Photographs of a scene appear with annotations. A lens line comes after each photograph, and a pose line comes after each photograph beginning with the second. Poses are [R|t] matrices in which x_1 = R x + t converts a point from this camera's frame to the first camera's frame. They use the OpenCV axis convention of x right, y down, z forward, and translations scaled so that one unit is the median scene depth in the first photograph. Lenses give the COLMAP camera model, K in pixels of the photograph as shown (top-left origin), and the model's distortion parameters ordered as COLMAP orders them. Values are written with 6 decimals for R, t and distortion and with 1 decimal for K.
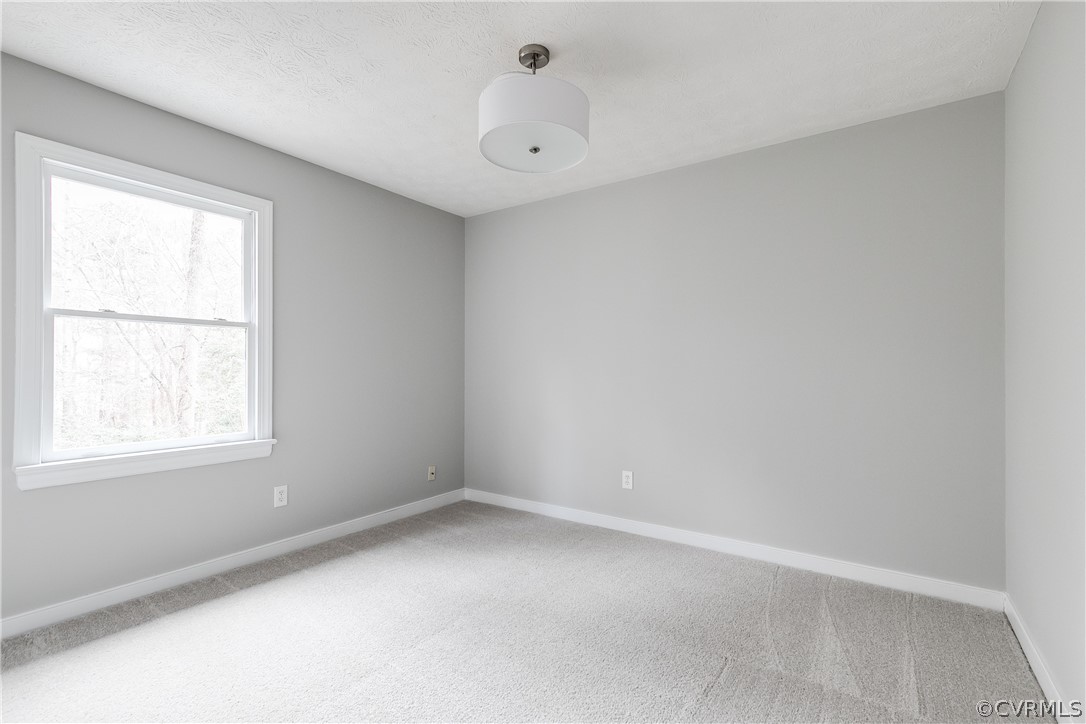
lens RADIAL K [[497.8, 0, 545.4], [0, 497.8, 365.1], [0, 0, 1]] dist [-0.000311, -0.000223]
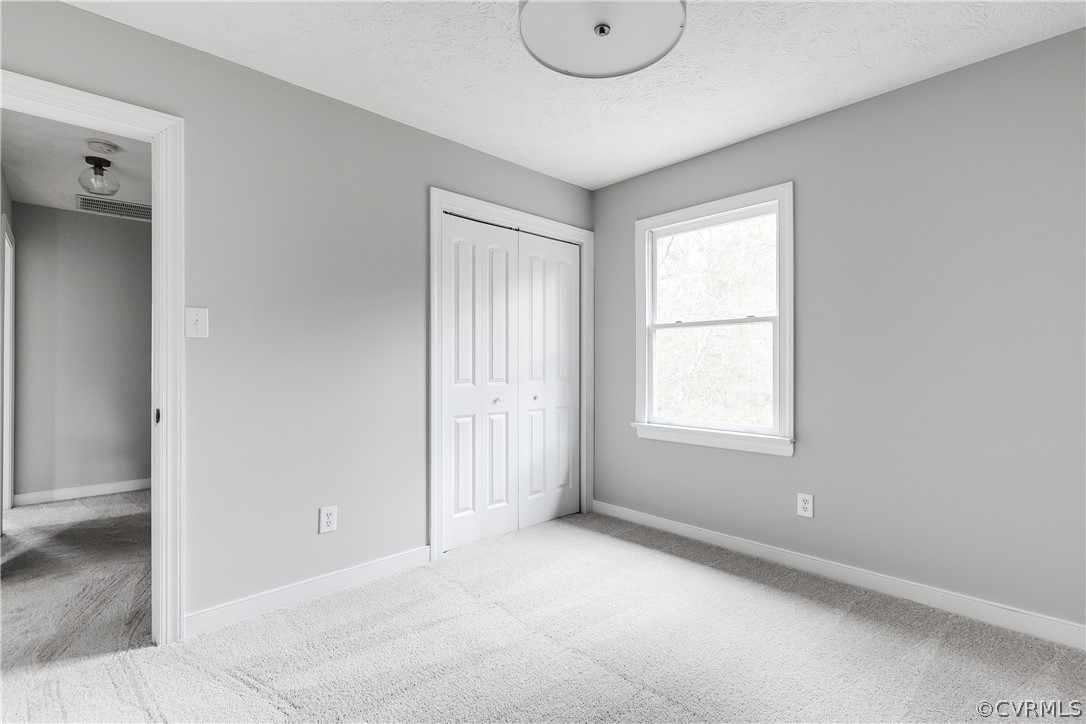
lens RADIAL K [[497.8, 0, 545.4], [0, 497.8, 365.1], [0, 0, 1]] dist [-0.000311, -0.000223]
pose [[-0.202946, 0.002876, -0.979186, 0.541388], [0.010796, 0.999941, 0.000699, 0.006543], [0.979130, -0.010429, -0.202966, 0.898178]]
